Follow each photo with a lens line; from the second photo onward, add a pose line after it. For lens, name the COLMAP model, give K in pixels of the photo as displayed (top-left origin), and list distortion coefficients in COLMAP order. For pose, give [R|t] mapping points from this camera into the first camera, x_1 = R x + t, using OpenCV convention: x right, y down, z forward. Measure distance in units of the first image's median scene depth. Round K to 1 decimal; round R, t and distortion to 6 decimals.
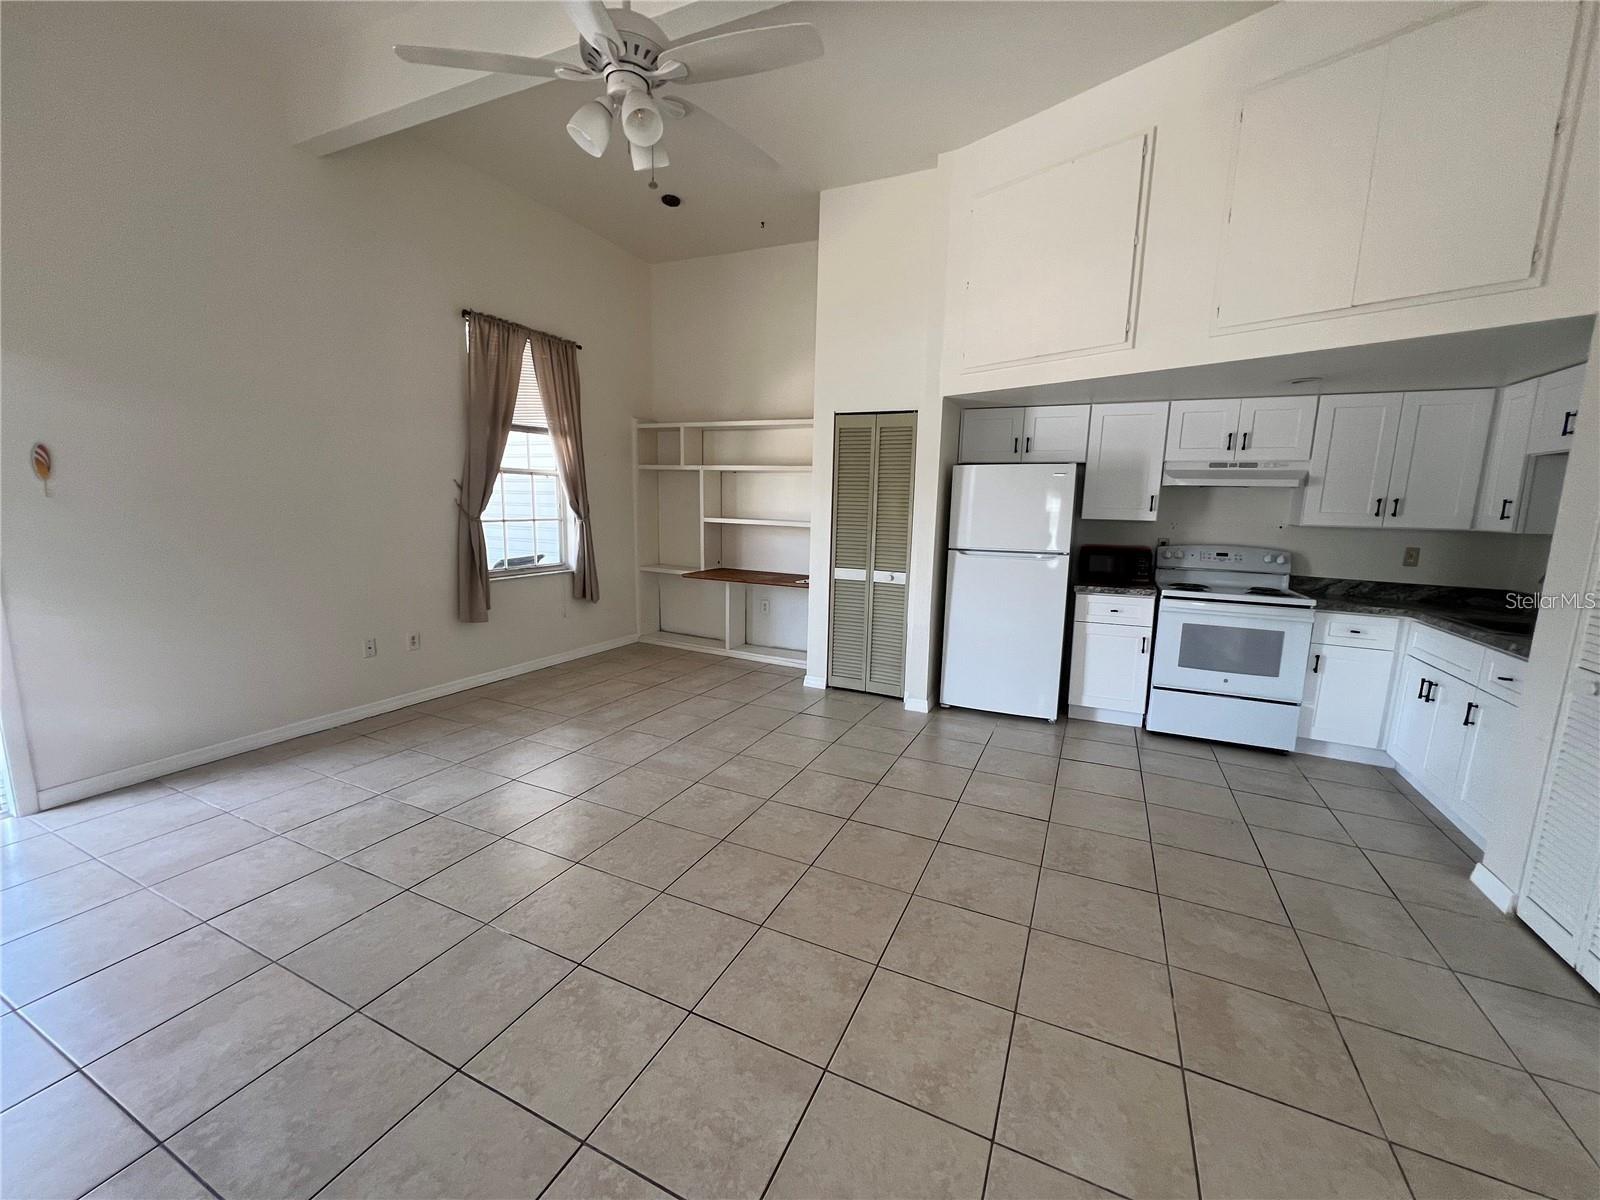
lens RADIAL K [[641.5, 0, 794.9], [0, 641.5, 603.0], [0, 0, 1]] dist [-0.002026, 0.000119]
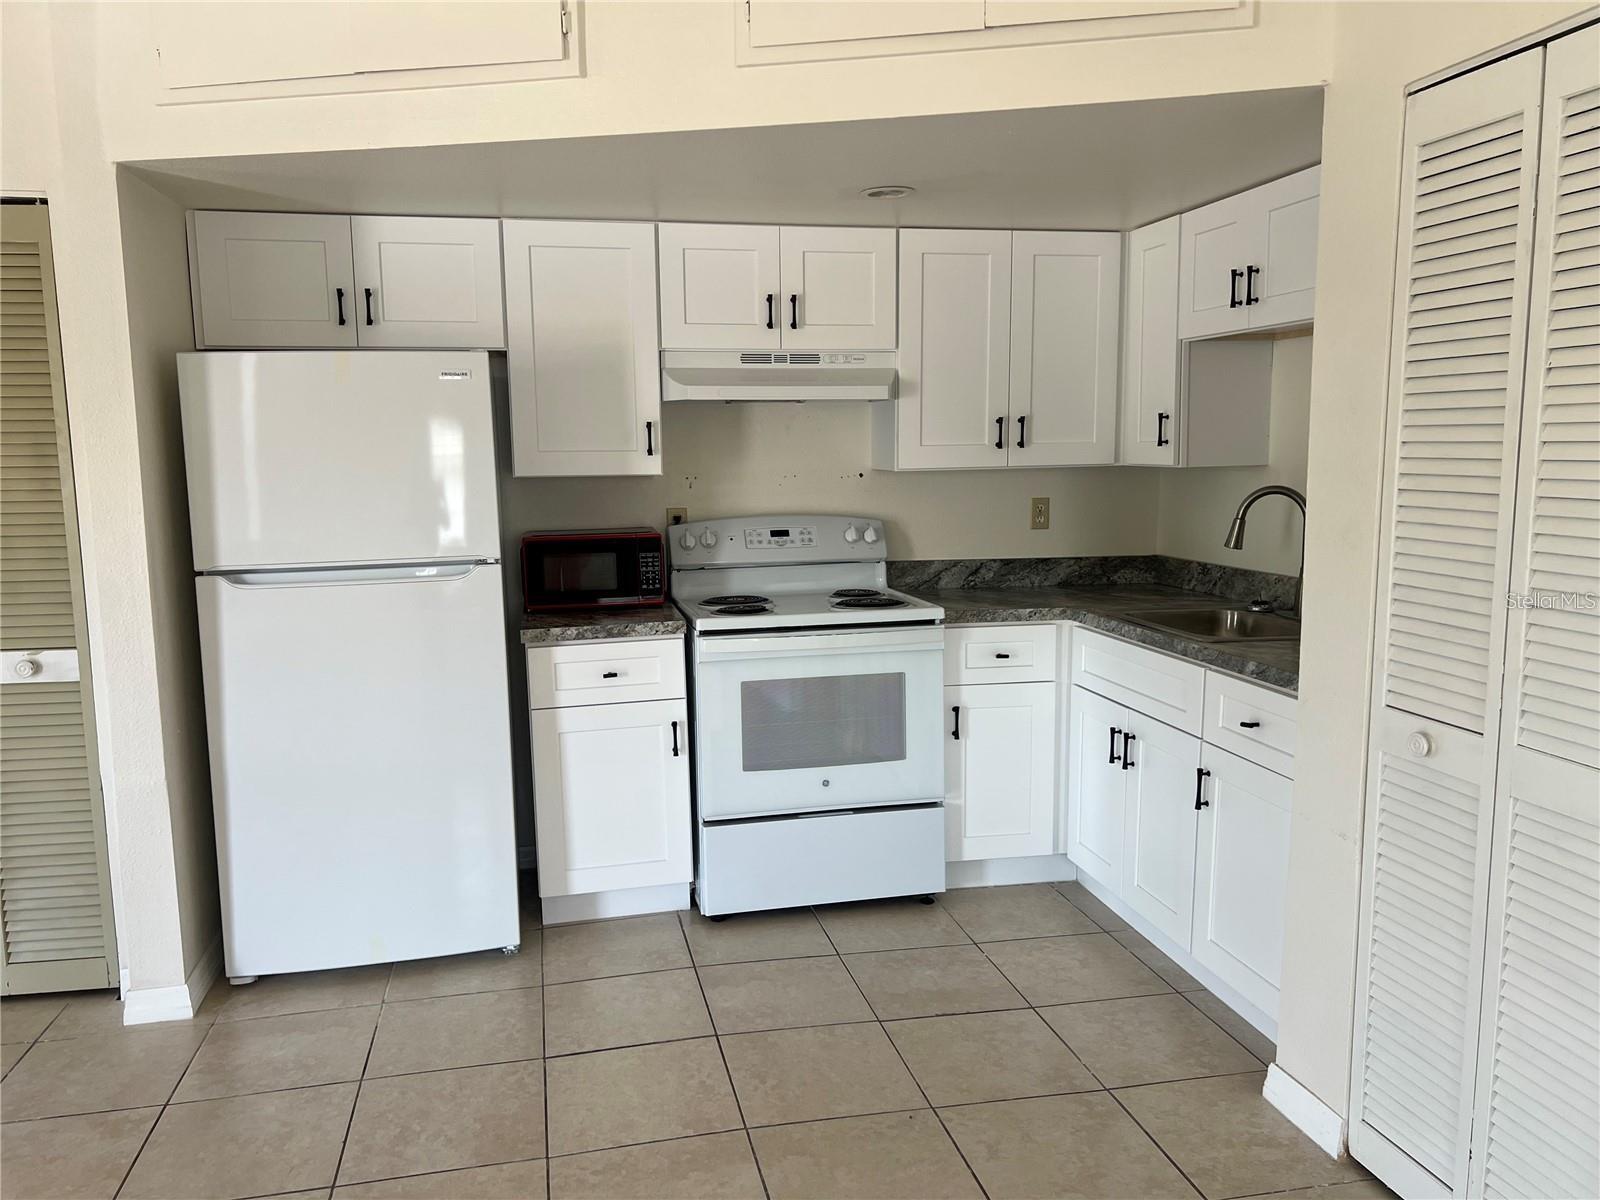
lens RADIAL K [[1213.6, 0, 790.4], [0, 1213.6, 600.8], [0, 0, 1]] dist [0.059016, -0.044424]
pose [[0.792694, -0.112790, 0.599095, 0.089985], [0.126469, 0.991781, 0.019382, -0.041695], [-0.596358, 0.060403, 0.800443, 0.233020]]
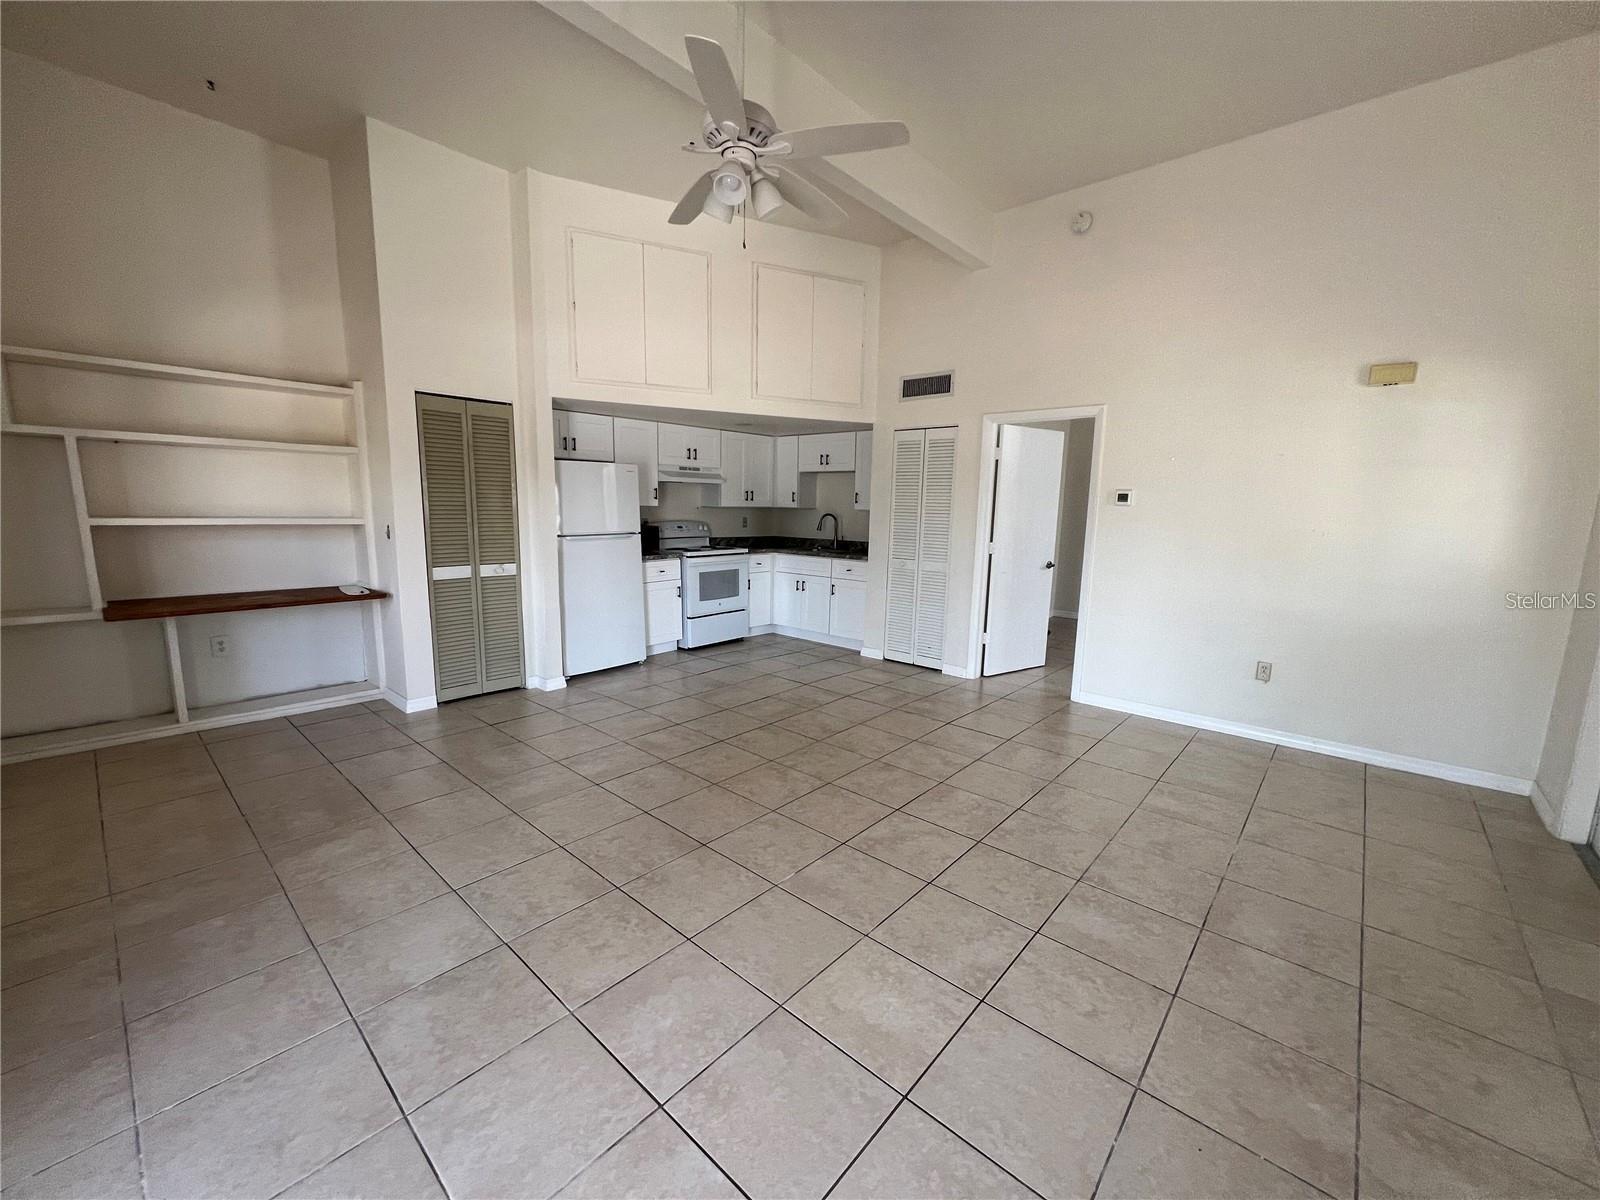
lens RADIAL K [[641.5, 0, 808.7], [0, 641.5, 602.3], [0, 0, 1]] dist [-0.002026, 0.000119]
pose [[0.268190, -0.166703, 0.948833, -0.767926], [0.137923, 0.981412, 0.133443, -0.065415], [-0.953442, 0.095078, 0.286197, 0.309288]]
